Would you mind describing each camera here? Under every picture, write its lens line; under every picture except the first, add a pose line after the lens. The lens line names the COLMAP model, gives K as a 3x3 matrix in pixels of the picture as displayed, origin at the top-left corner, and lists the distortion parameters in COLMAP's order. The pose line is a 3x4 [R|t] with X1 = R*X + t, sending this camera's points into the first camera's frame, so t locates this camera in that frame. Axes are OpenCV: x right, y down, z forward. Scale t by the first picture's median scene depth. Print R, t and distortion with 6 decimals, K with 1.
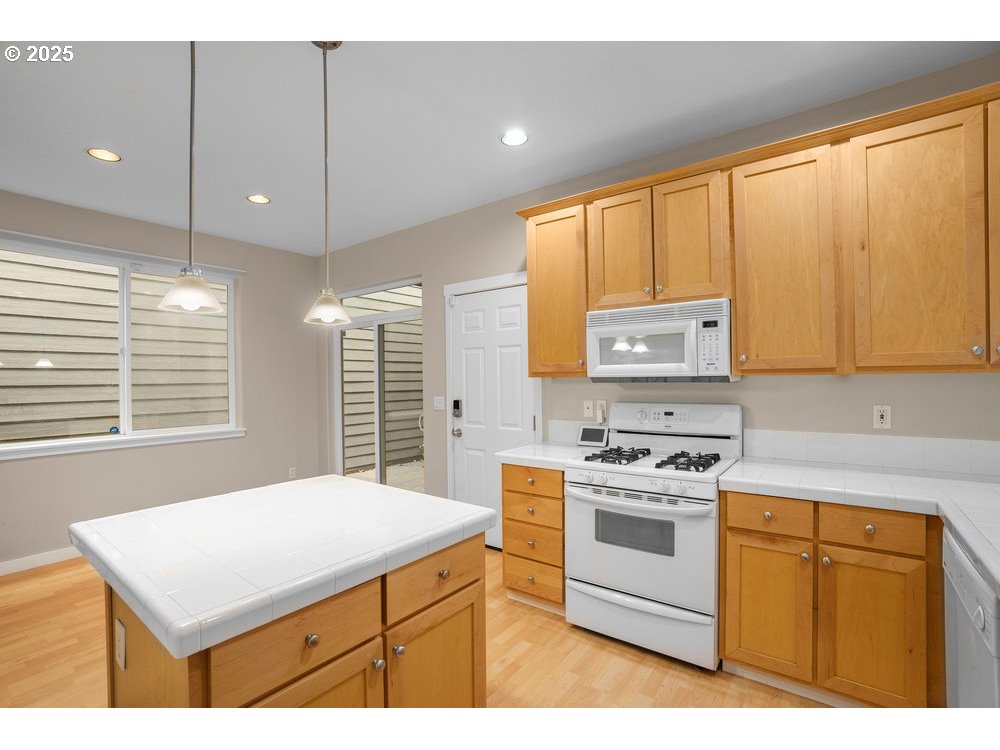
lens RADIAL K [[473.5, 0, 500.0], [0, 473.5, 375.0], [0, 0, 1]] dist [-0.036482, 0.000481]
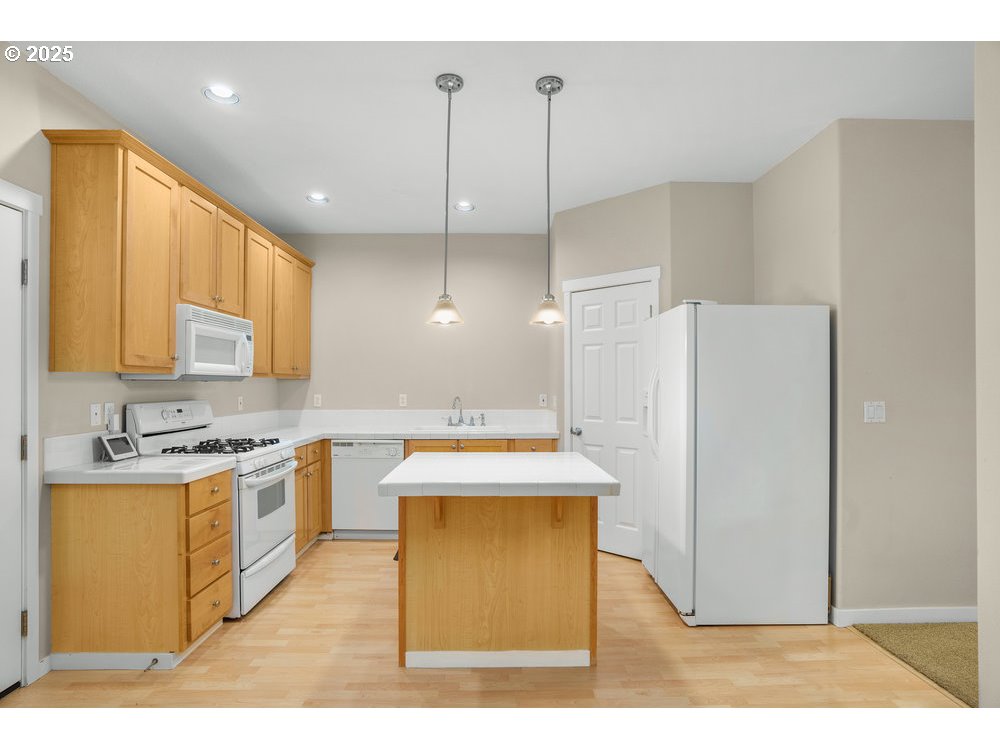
lens RADIAL K [[473.5, 0, 500.0], [0, 473.5, 375.0], [0, 0, 1]] dist [-0.036482, 0.000481]
pose [[-0.599111, 0.030159, 0.800098, -1.049818], [0.008472, 0.999473, -0.031330, 0.046766], [-0.800621, -0.011991, -0.599051, 1.210414]]
